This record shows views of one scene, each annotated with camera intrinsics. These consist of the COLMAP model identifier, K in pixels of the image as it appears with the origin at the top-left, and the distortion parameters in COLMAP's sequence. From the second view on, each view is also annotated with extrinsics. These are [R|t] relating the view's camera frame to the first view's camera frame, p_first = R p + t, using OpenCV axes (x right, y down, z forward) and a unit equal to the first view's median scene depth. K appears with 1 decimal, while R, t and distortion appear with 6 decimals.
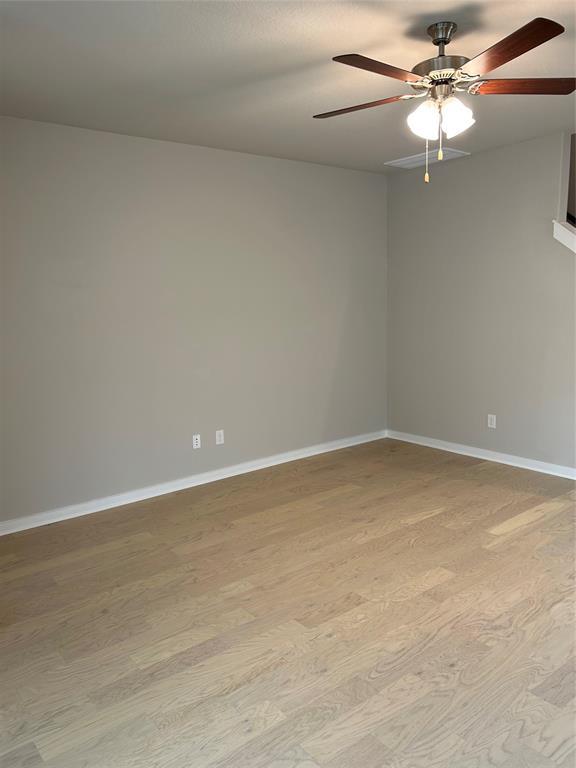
lens RADIAL K [[583.7, 0, 289.8], [0, 583.7, 388.3], [0, 0, 1]] dist [0.050750, -0.057244]
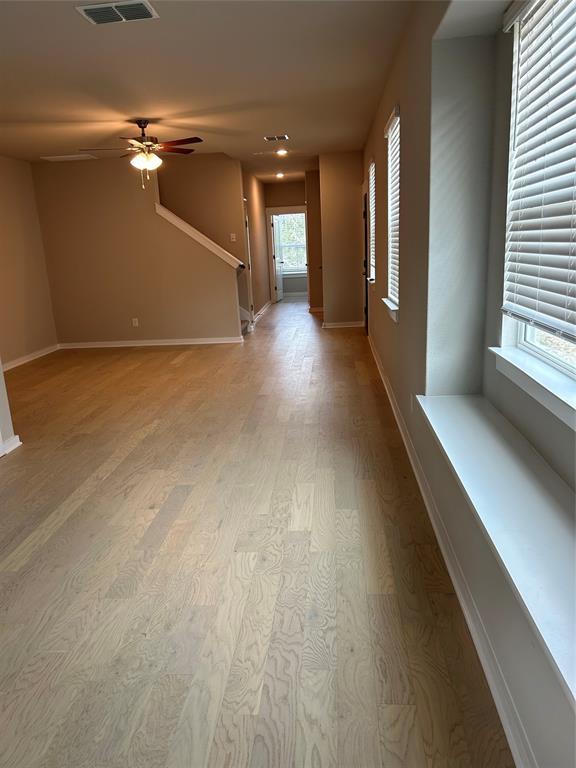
lens RADIAL K [[583.7, 0, 290.5], [0, 583.7, 384.5], [0, 0, 1]] dist [0.050750, -0.057244]
pose [[0.681011, -0.184403, 0.708674, -1.076217], [0.147613, 0.982477, 0.113798, 0.197378], [-0.717240, 0.027111, 0.696298, -0.899965]]
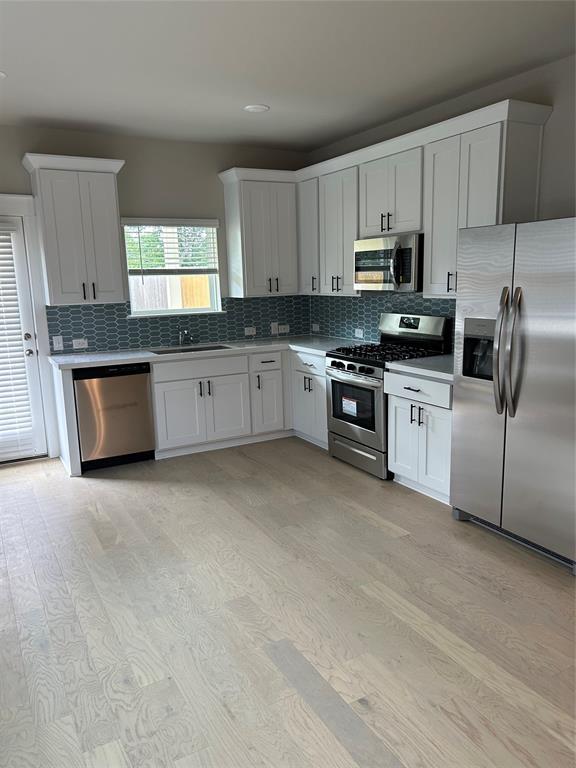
lens RADIAL K [[583.7, 0, 287.6], [0, 583.7, 385.1], [0, 0, 1]] dist [0.050750, -0.057244]
pose [[-0.171909, 0.214338, -0.961513, 0.170561], [-0.120942, 0.964068, 0.236531, -0.017084], [0.977661, 0.156949, -0.139809, 0.074394]]
